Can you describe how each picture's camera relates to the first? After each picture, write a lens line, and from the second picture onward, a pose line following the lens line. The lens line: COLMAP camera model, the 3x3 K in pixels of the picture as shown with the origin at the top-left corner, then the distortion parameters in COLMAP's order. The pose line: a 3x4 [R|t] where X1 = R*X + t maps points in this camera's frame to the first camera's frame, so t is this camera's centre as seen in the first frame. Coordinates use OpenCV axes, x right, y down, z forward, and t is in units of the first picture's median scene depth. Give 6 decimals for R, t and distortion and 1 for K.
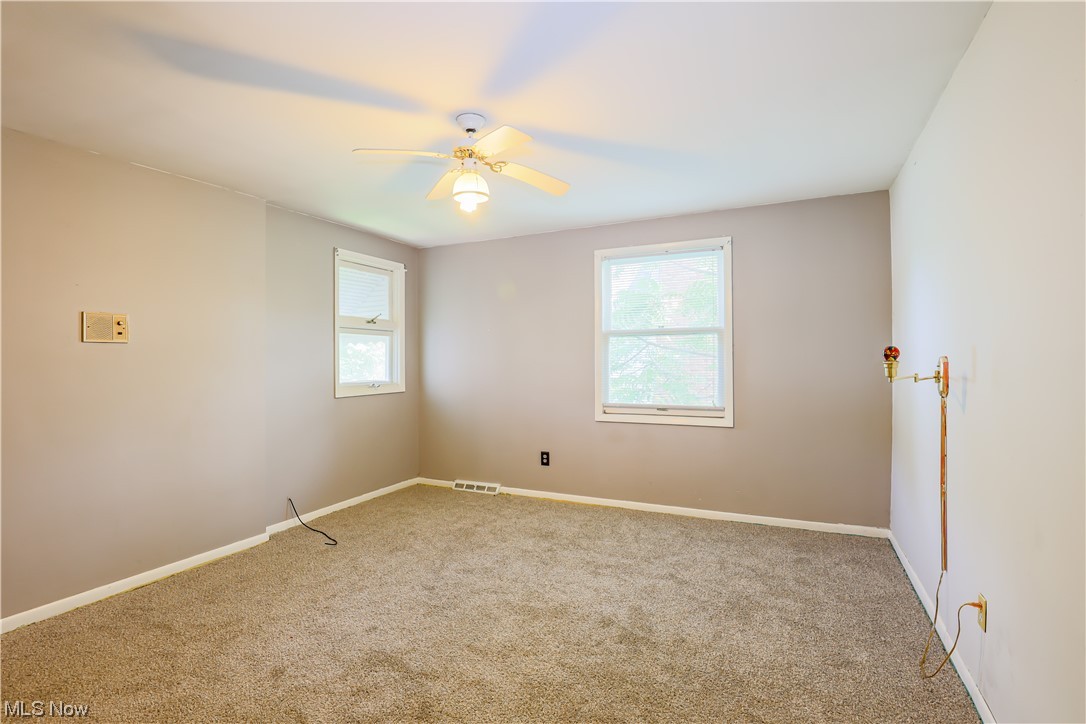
lens RADIAL K [[525.9, 0, 543.9], [0, 525.9, 358.8], [0, 0, 1]] dist [-0.015636, -0.000694]
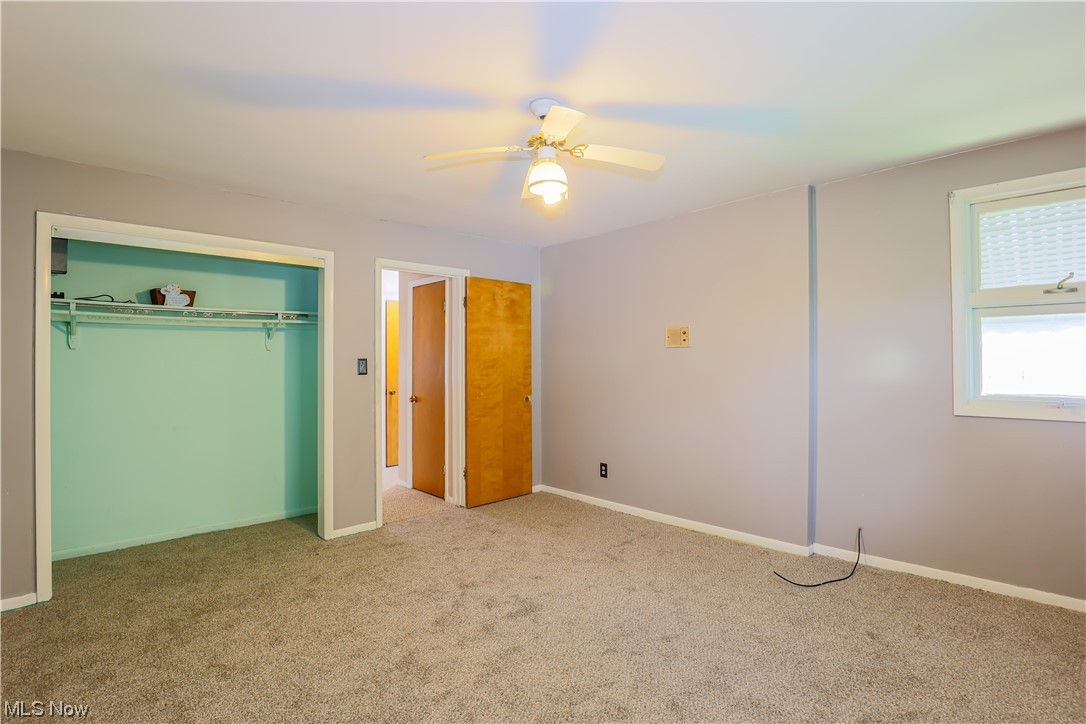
lens RADIAL K [[525.9, 0, 544.3], [0, 525.9, 363.5], [0, 0, 1]] dist [-0.015636, -0.000694]
pose [[-0.345431, 0.001044, -0.938443, 0.592432], [0.000196, 0.999999, 0.001040, 0.010931], [0.938444, 0.000175, -0.345431, 1.076577]]
